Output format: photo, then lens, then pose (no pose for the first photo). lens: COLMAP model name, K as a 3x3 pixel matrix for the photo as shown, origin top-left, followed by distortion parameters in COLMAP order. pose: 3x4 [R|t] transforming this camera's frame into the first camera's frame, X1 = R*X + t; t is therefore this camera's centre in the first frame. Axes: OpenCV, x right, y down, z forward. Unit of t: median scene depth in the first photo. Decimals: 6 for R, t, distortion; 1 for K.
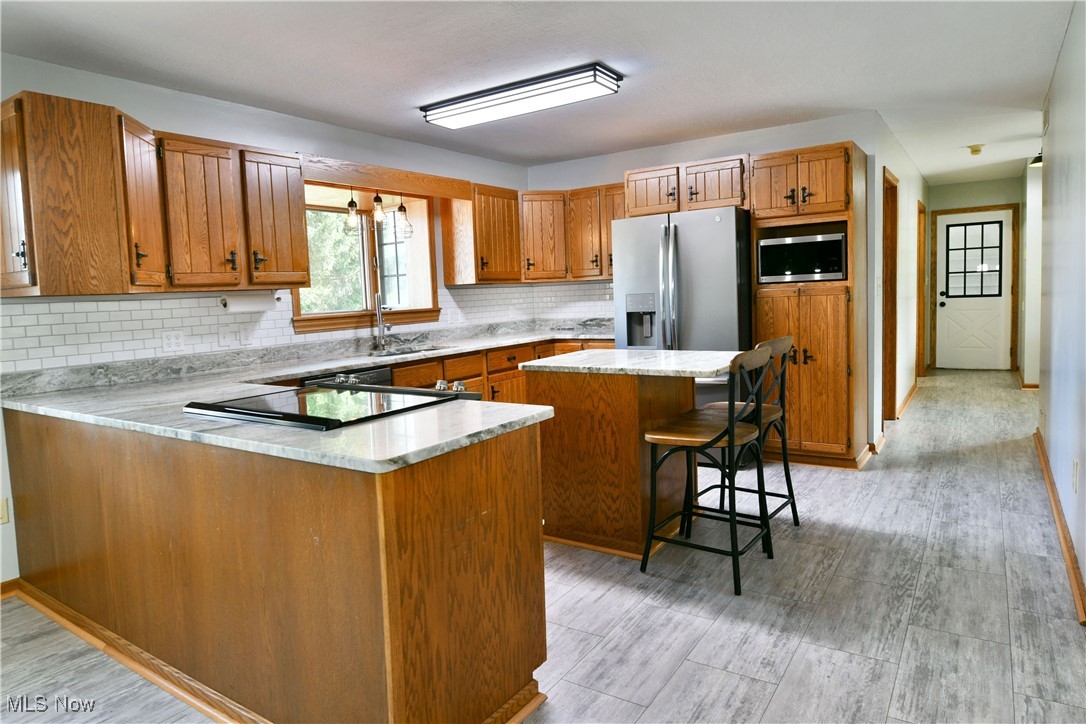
lens RADIAL K [[659.0, 0, 533.4], [0, 659.0, 353.1], [0, 0, 1]] dist [-0.003661, 0.001343]
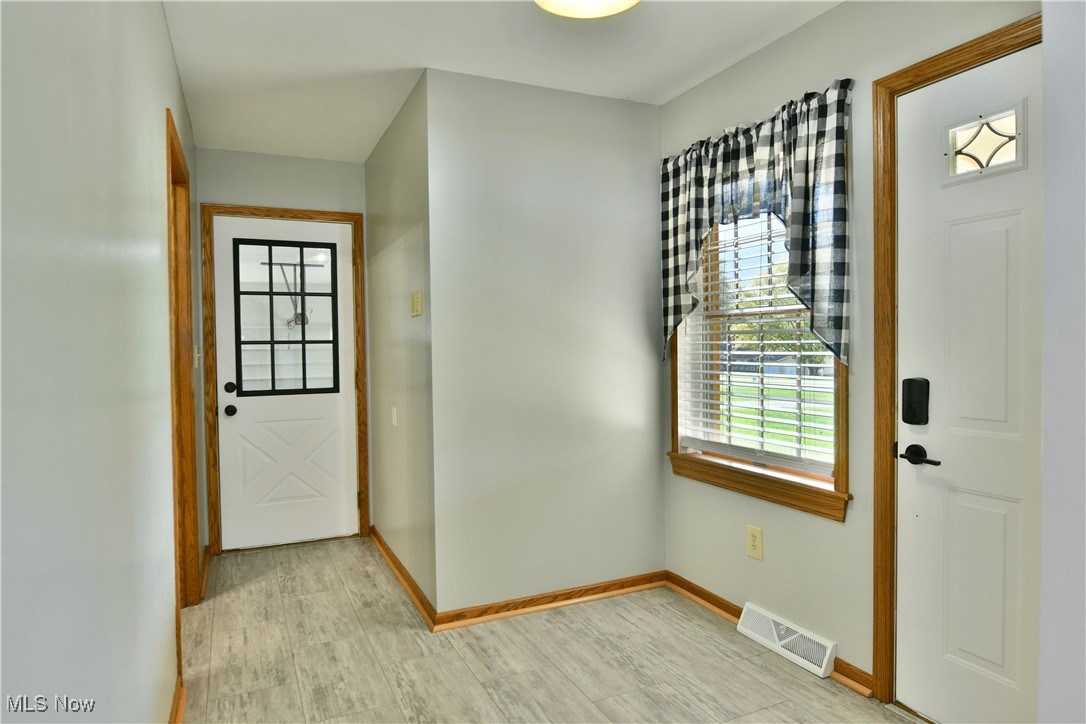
lens RADIAL K [[659.0, 0, 534.1], [0, 659.0, 358.9], [0, 0, 1]] dist [-0.003661, 0.001343]
pose [[0.523811, 0.005131, 0.851819, 0.347173], [0.055795, 0.997628, -0.040320, -0.080687], [-0.850005, 0.068647, 0.522282, 0.587693]]
